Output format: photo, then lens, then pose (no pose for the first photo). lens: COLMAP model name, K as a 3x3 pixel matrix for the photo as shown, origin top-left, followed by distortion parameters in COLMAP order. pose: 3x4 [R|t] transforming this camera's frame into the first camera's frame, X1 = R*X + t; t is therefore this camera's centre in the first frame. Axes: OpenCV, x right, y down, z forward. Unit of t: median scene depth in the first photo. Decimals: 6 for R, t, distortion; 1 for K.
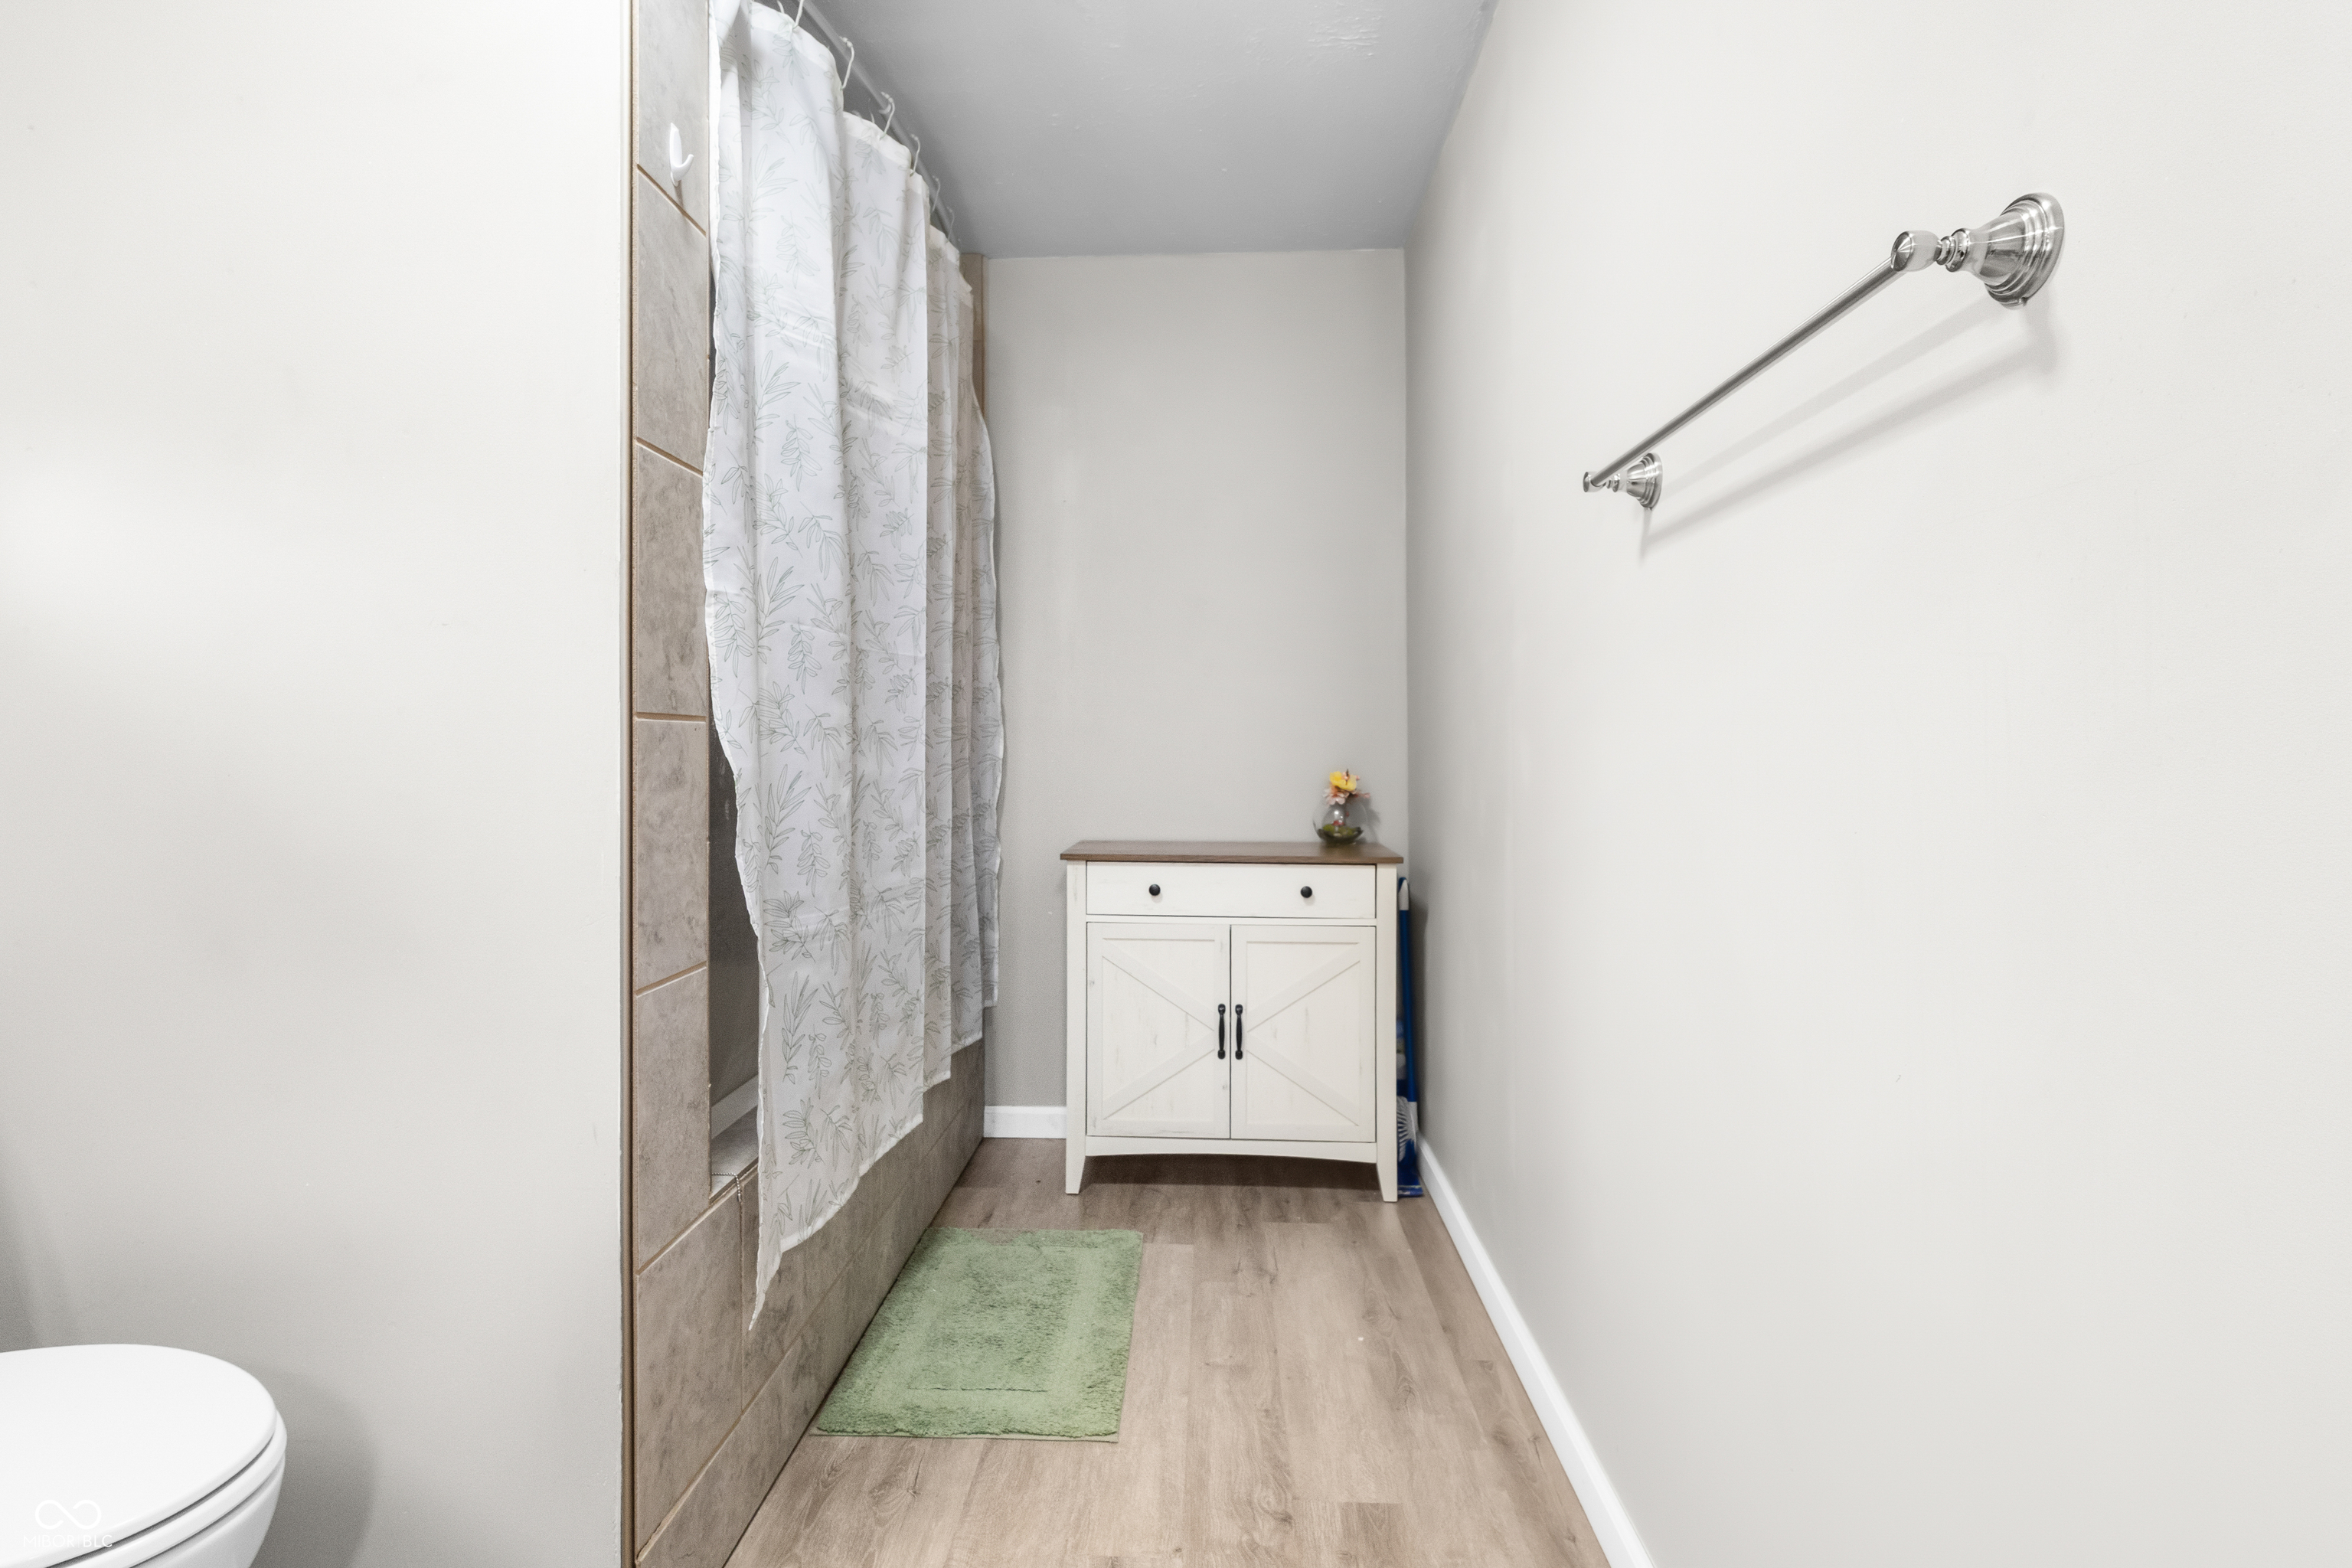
lens RADIAL K [[1087.0, 0, 1170.1], [0, 1087.0, 753.1], [0, 0, 1]] dist [-0.002342, -0.000924]
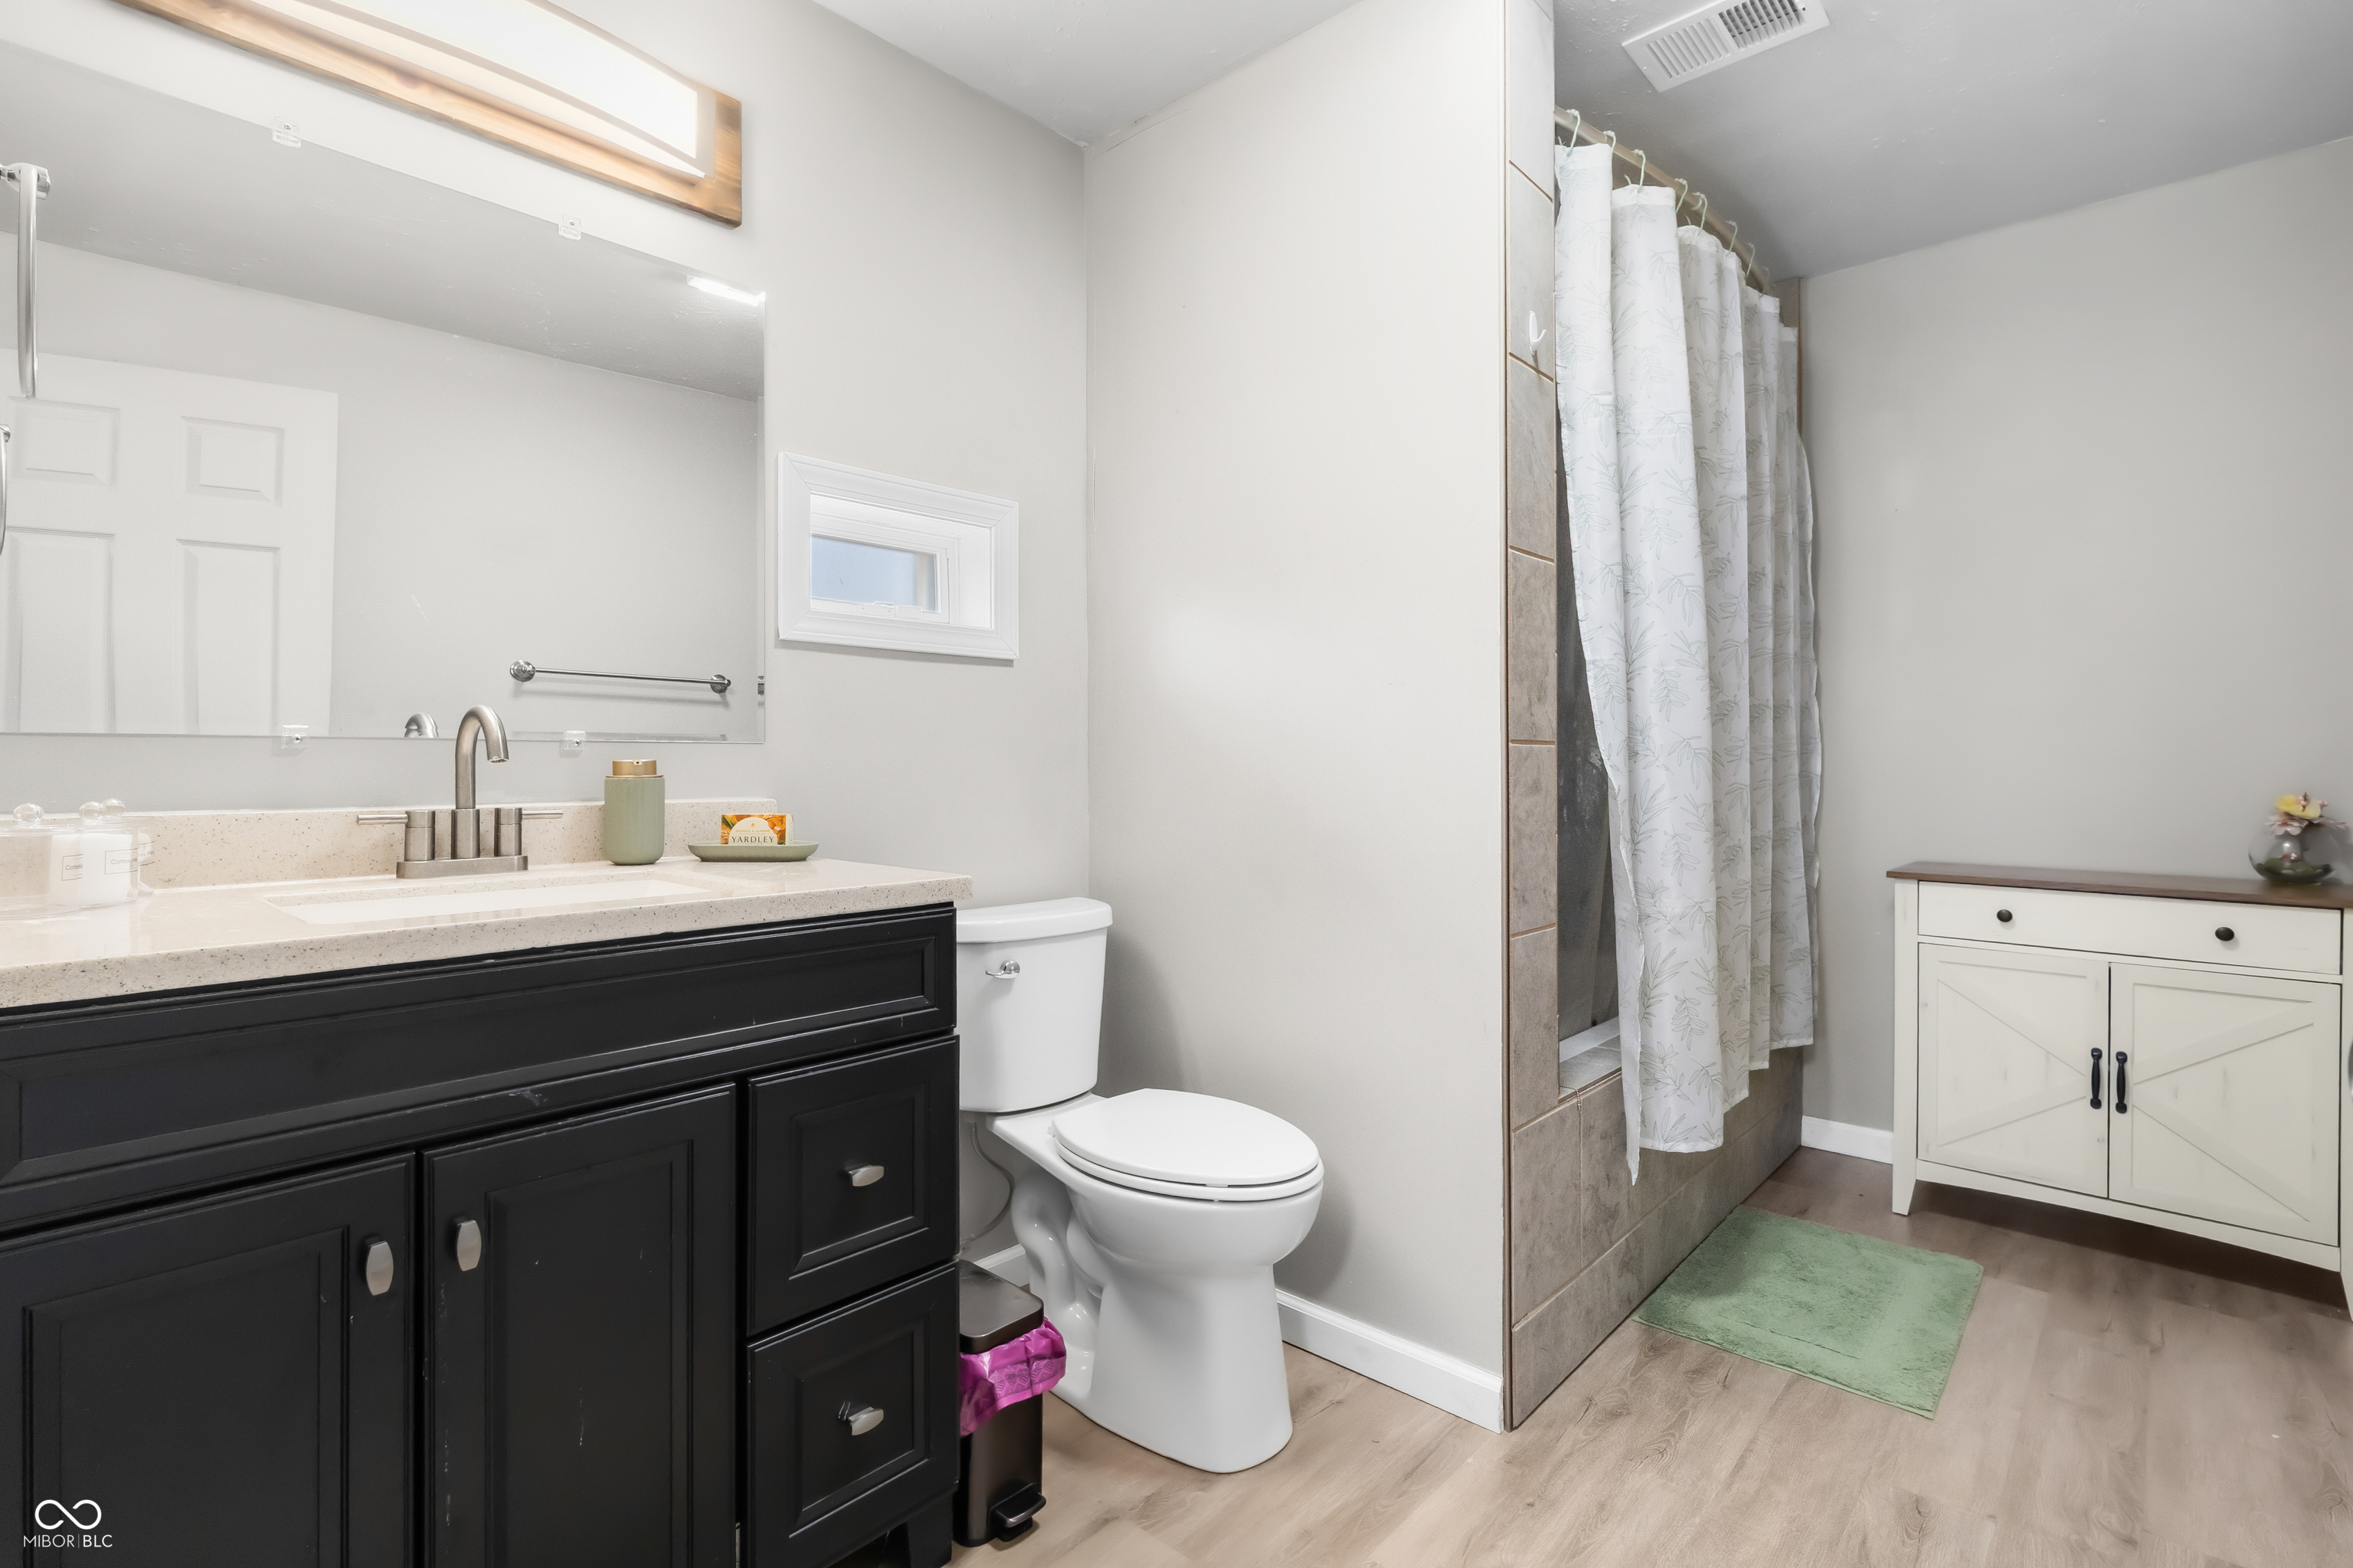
lens RADIAL K [[1087.5, 0, 1170.6], [0, 1087.5, 753.1], [0, 0, 1]] dist [-0.002342, -0.000924]
pose [[0.759971, -0.003811, -0.649946, 0.064339], [-0.005240, 0.999914, -0.011989, -0.000438], [0.649936, 0.012517, 0.759886, -0.249982]]
